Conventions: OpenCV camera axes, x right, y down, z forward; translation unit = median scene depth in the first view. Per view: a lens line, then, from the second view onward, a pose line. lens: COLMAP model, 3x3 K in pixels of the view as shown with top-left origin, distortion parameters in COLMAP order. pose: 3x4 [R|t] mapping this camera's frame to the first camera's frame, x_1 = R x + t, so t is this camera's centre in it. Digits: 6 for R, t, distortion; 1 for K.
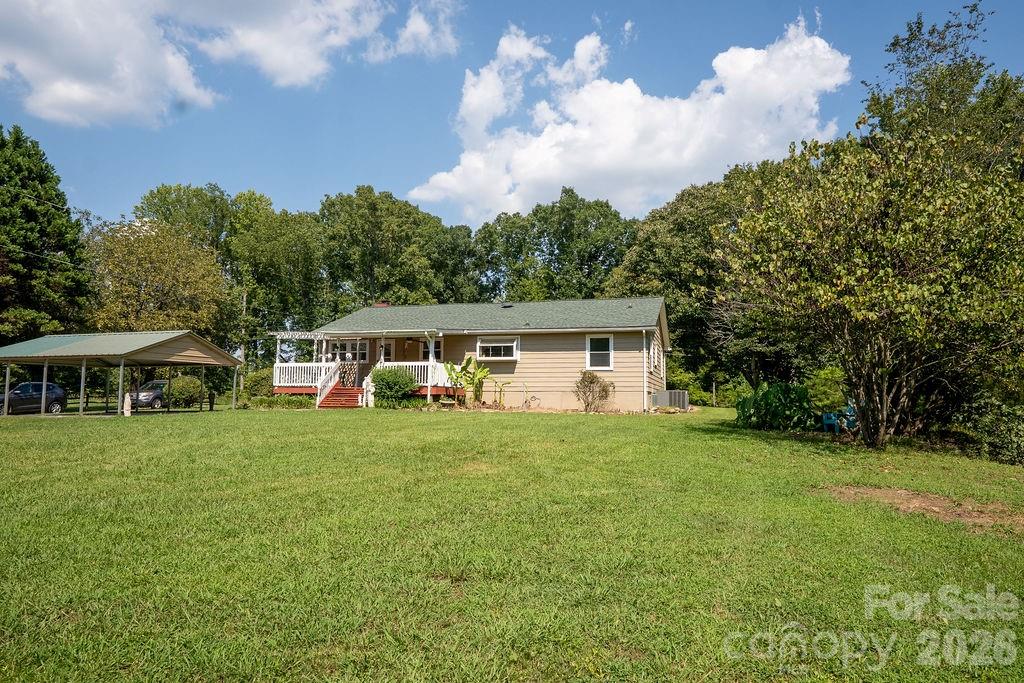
lens RADIAL K [[718.3, 0, 512.0], [0, 718.3, 341.5], [0, 0, 1]] dist [0.002033, -0.000625]
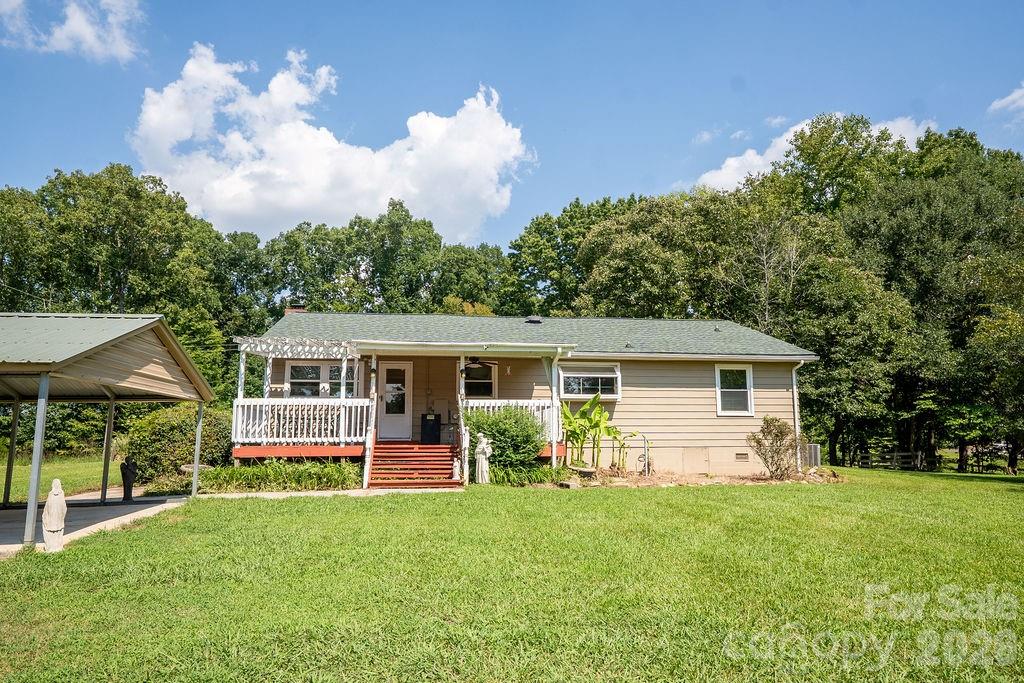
lens RADIAL K [[701.0, 0, 508.7], [0, 701.0, 369.7], [0, 0, 1]] dist [0.006436, 0.005699]
pose [[0.914384, 0.033236, 0.403481, -0.344816], [-0.025919, 0.999386, -0.023583, 0.016318], [-0.404017, 0.011106, 0.914684, 0.450459]]
